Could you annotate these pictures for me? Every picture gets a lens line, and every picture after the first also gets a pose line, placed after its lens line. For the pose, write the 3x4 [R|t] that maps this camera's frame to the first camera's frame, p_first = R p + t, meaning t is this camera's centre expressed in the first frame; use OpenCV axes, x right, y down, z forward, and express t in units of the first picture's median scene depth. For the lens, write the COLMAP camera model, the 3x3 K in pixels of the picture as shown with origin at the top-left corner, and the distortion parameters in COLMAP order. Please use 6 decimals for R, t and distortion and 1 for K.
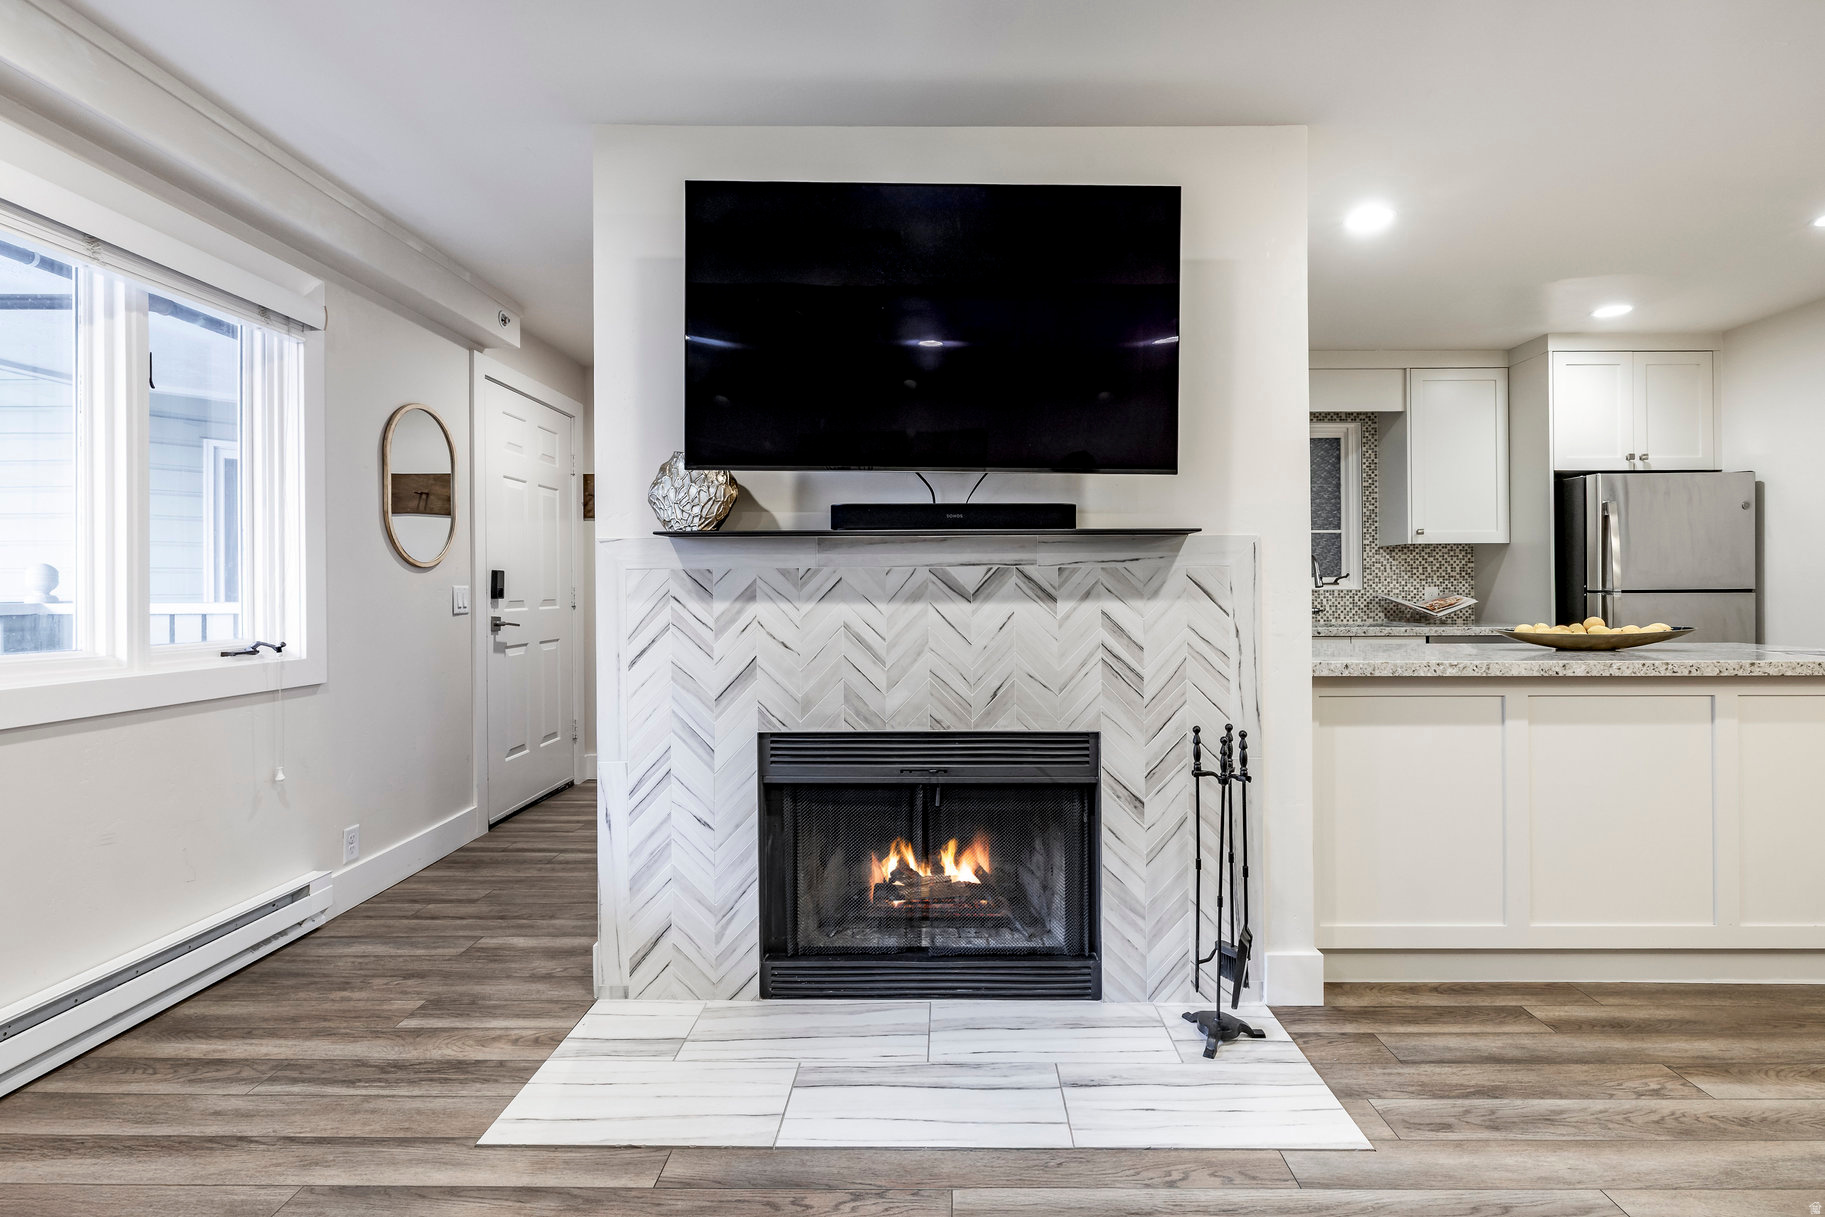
lens RADIAL K [[810.0, 0, 917.0], [0, 810.0, 609.8], [0, 0, 1]] dist [0.001314, -0.000231]
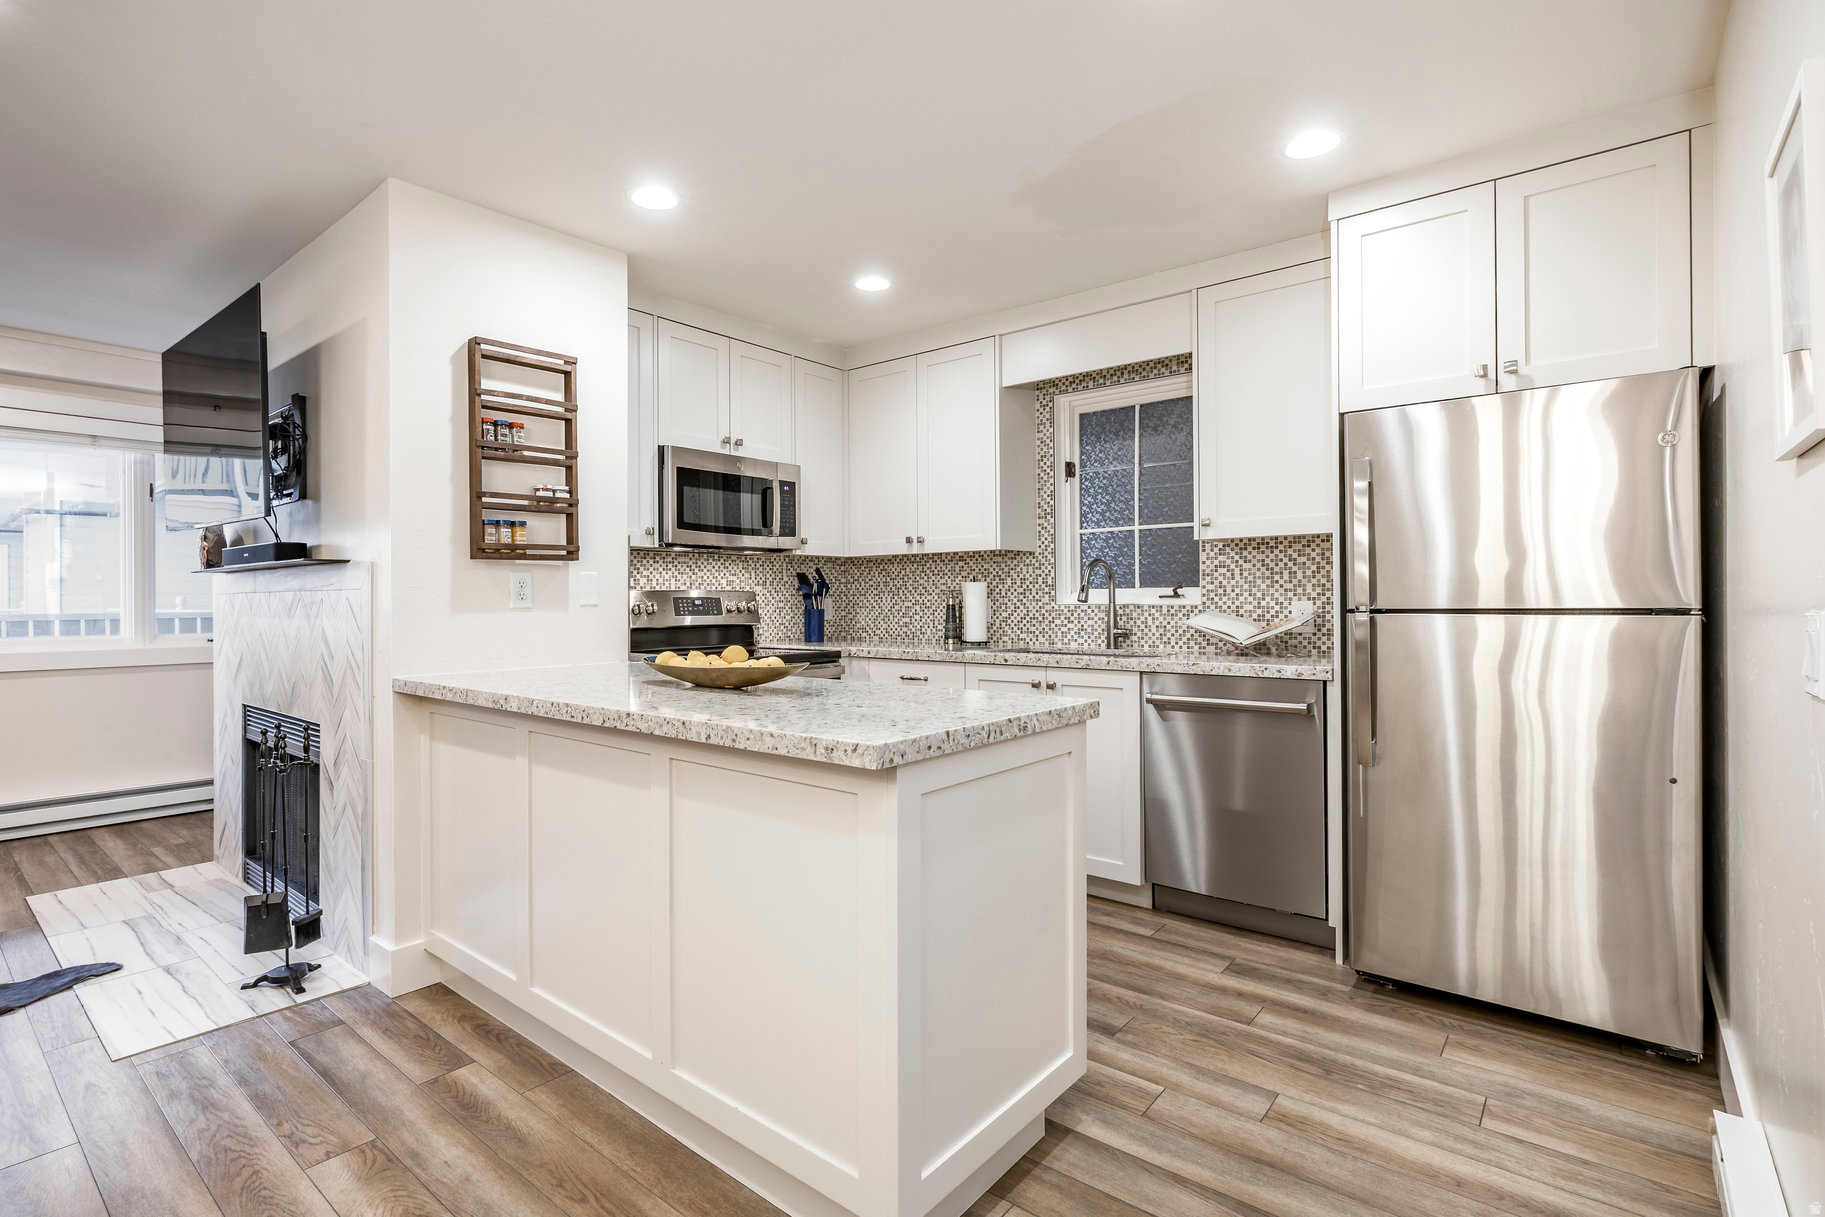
lens RADIAL K [[833.4, 0, 914.1], [0, 833.4, 613.1], [0, 0, 1]] dist [-0.002276, -0.000516]
pose [[0.782412, 0.008712, -0.622700, 1.014549], [-0.011346, 0.999936, -0.000266, -0.017963], [0.622657, 0.007273, 0.782461, 0.331006]]
